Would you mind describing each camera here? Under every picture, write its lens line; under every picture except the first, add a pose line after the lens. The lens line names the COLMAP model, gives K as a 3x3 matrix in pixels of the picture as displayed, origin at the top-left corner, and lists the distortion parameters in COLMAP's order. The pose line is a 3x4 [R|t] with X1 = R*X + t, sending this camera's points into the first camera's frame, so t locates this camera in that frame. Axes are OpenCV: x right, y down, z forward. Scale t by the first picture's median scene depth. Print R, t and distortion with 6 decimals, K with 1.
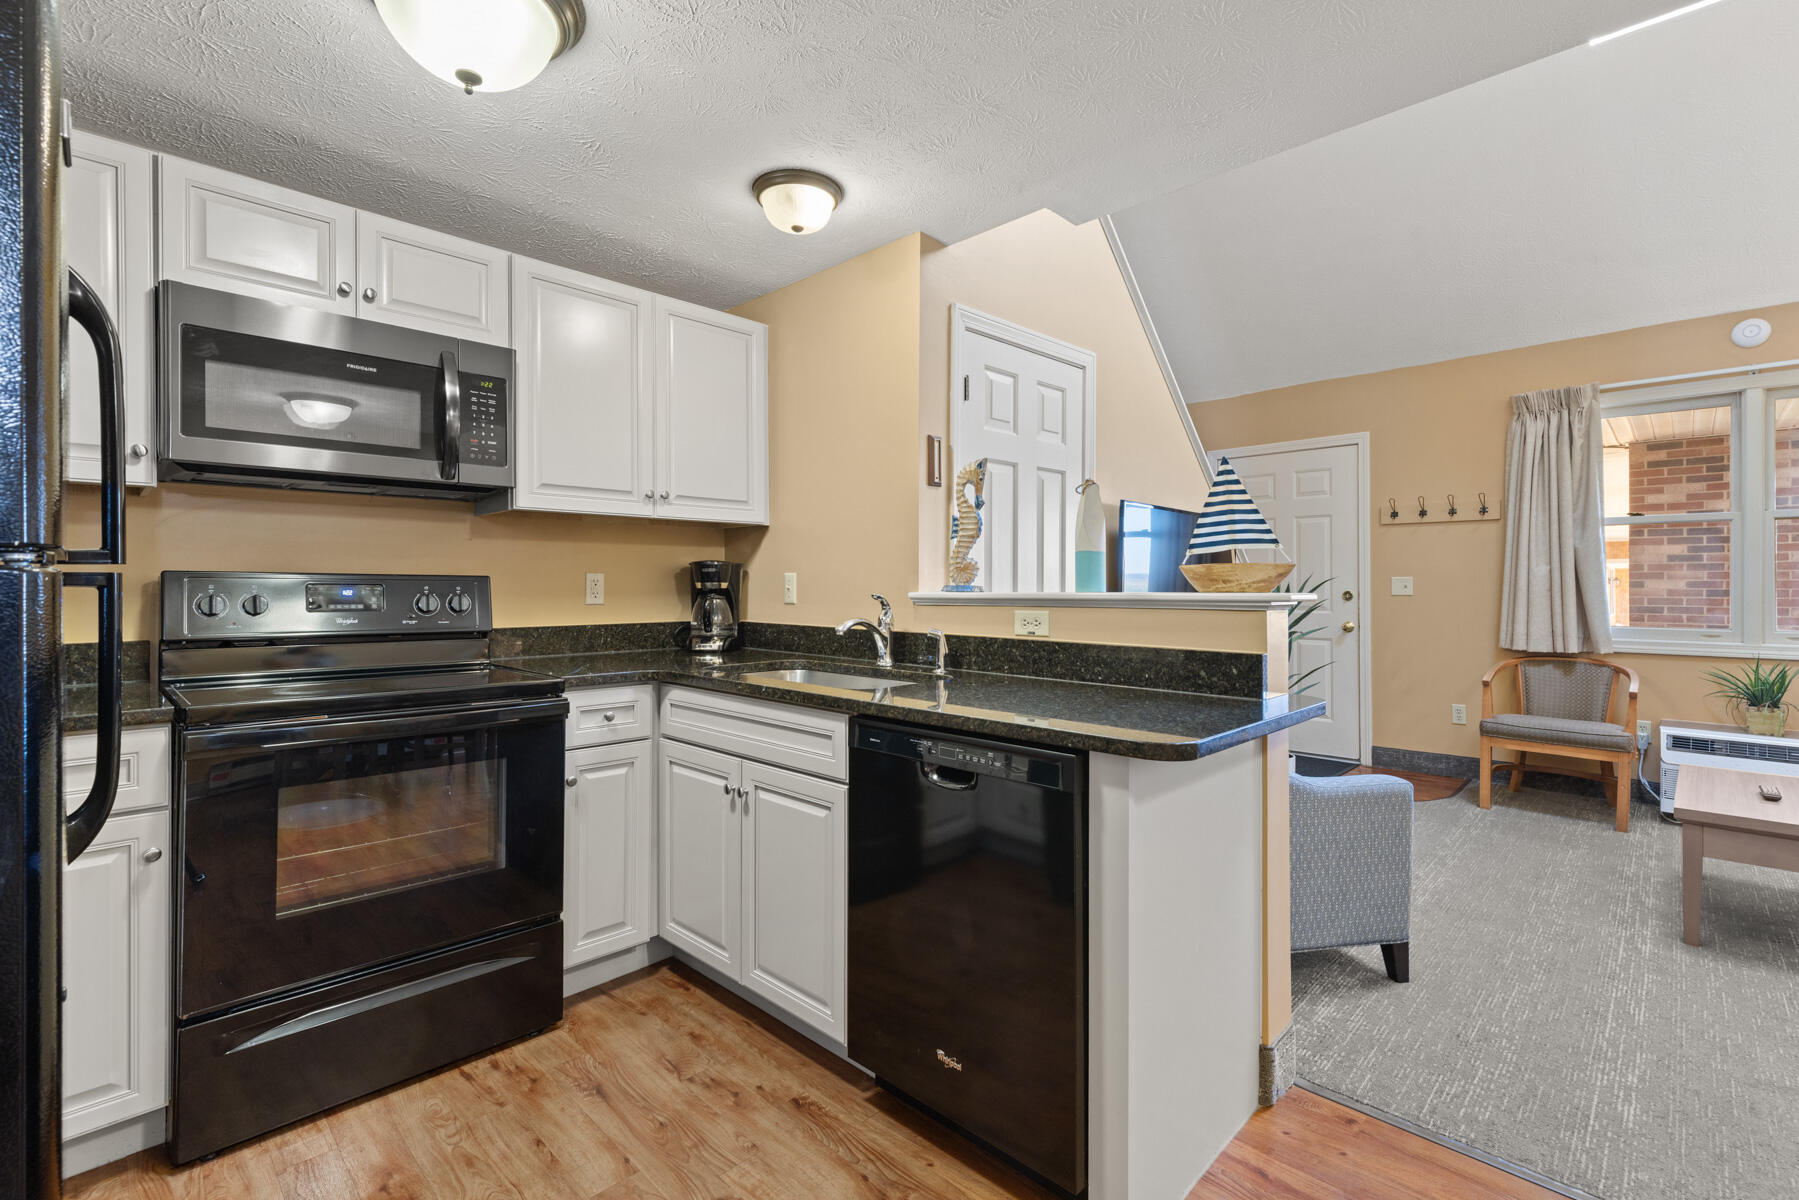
lens RADIAL K [[809.5, 0, 911.7], [0, 809.5, 579.4], [0, 0, 1]] dist [-0.000628, 0.000452]
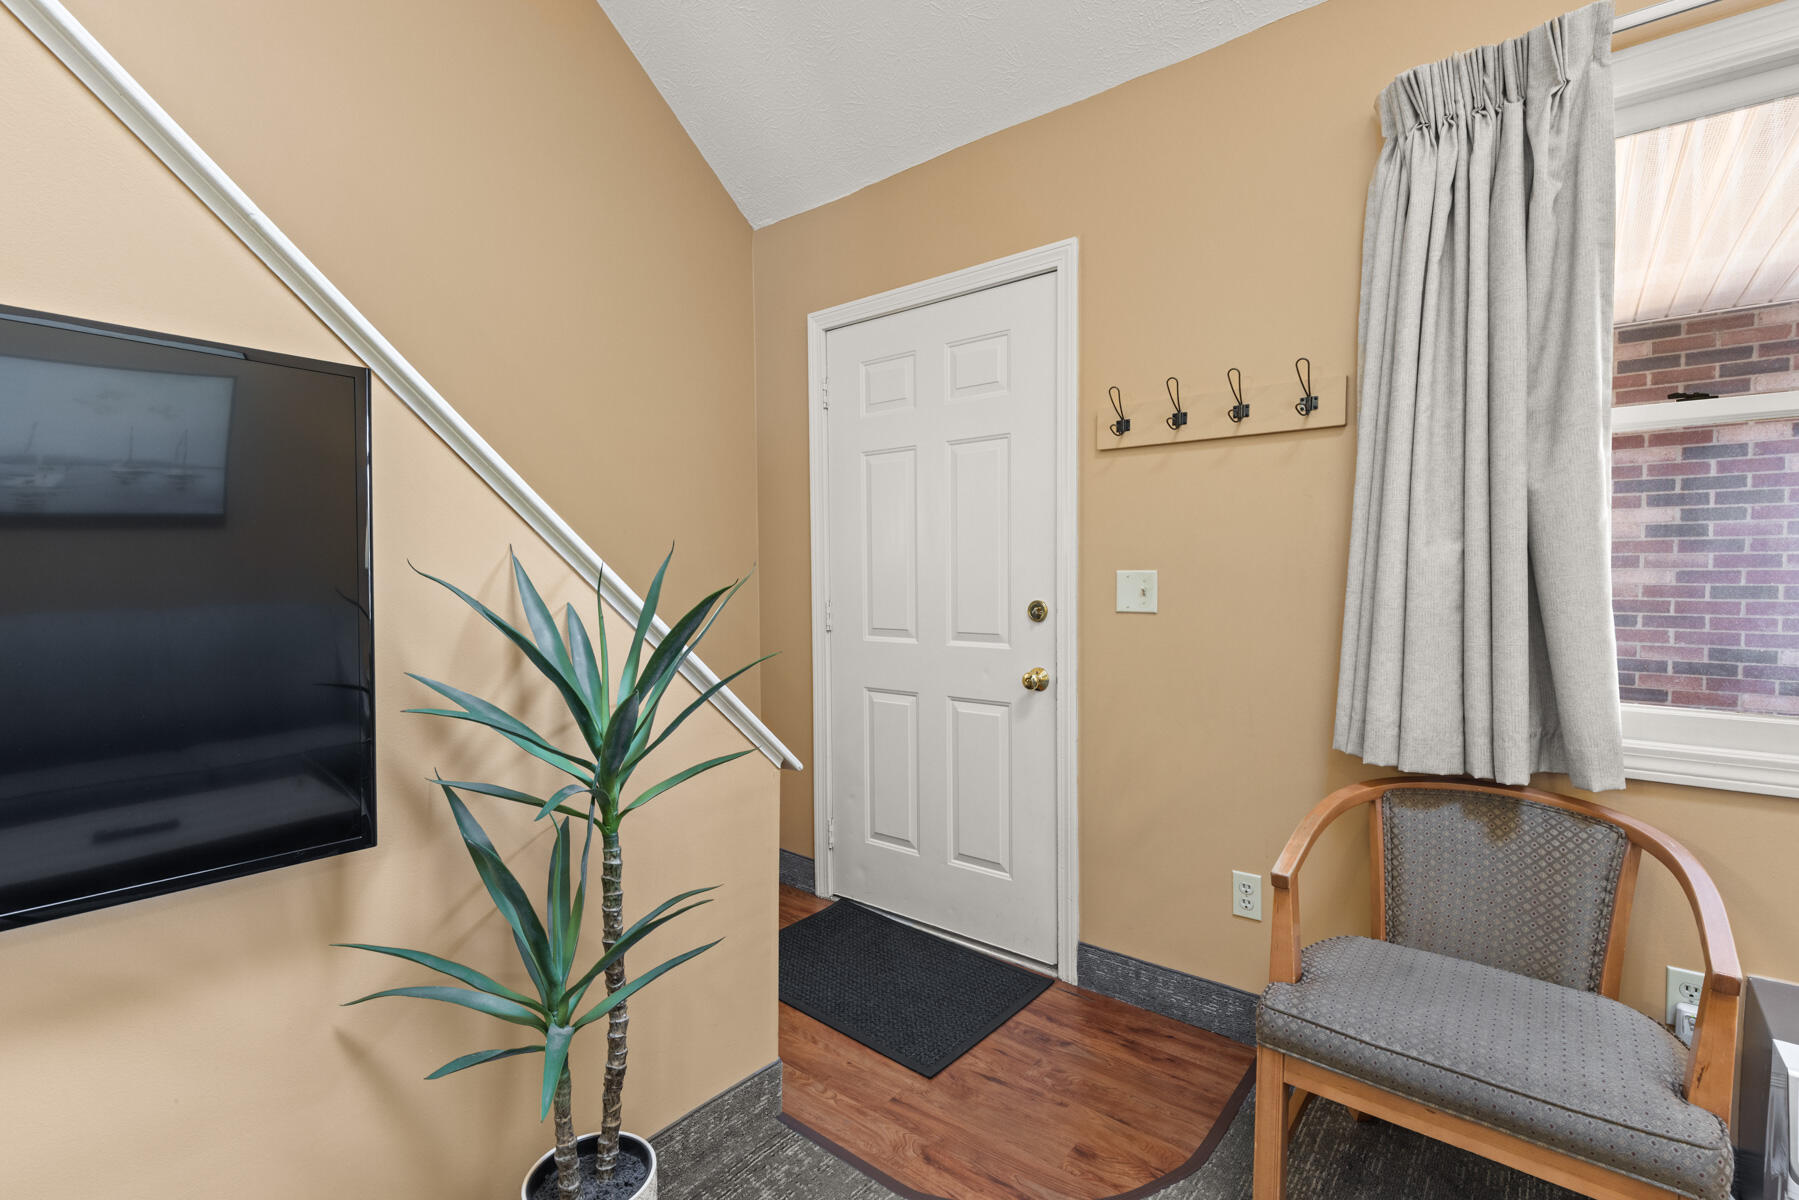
lens RADIAL K [[828.2, 0, 899.5], [0, 828.2, 600.0], [0, 0, 1]] dist [0.002140, 0.000469]
pose [[0.996297, -0.007837, 0.085622, 0.500972], [0.003891, 0.998927, 0.046156, -0.009036], [-0.085892, -0.045652, 0.995258, 0.644868]]
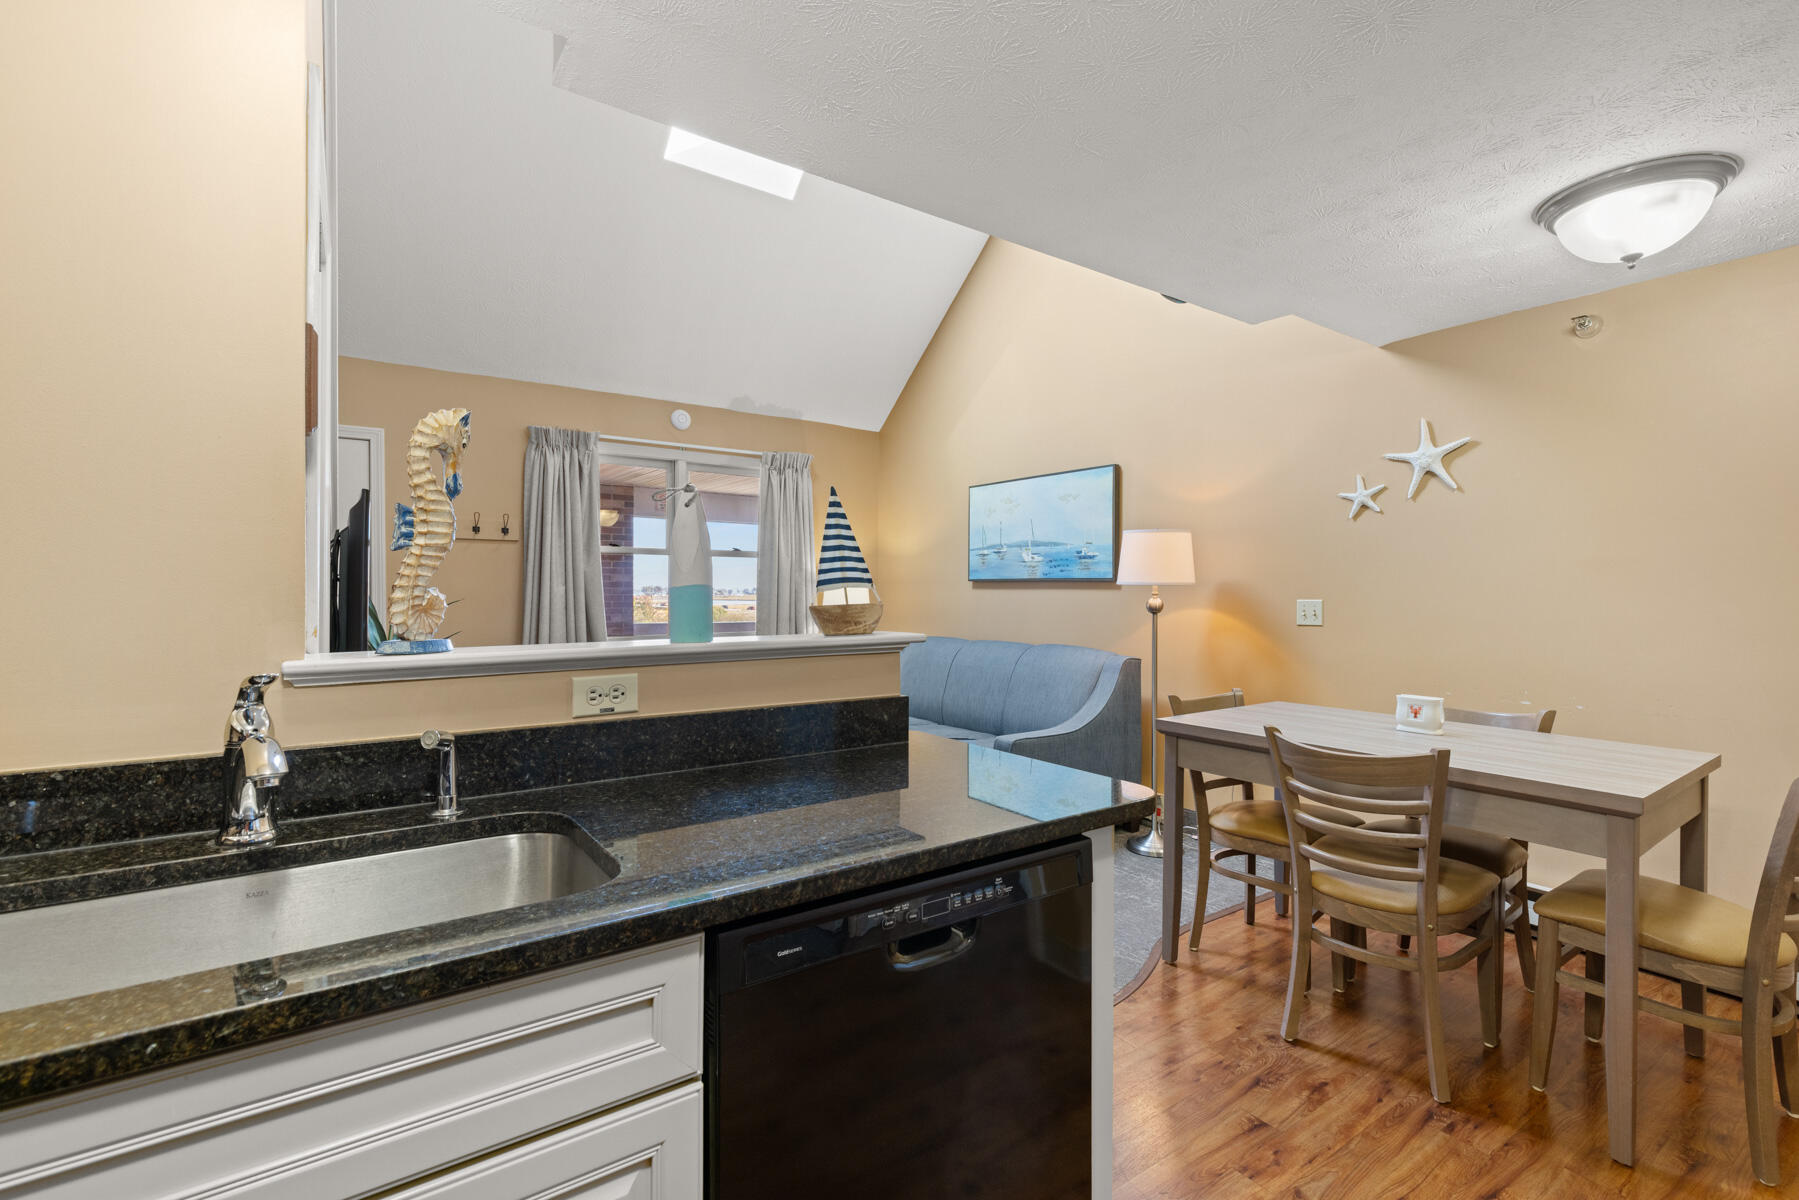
lens RADIAL K [[799.6, 0, 906.8], [0, 799.6, 601.7], [0, 0, 1]] dist [0.016465, 0.000152]
pose [[0.189711, -0.011555, 0.981772, -0.212765], [-0.009366, 0.999864, 0.013577, -0.014929], [-0.981795, -0.011771, 0.189577, 0.323941]]
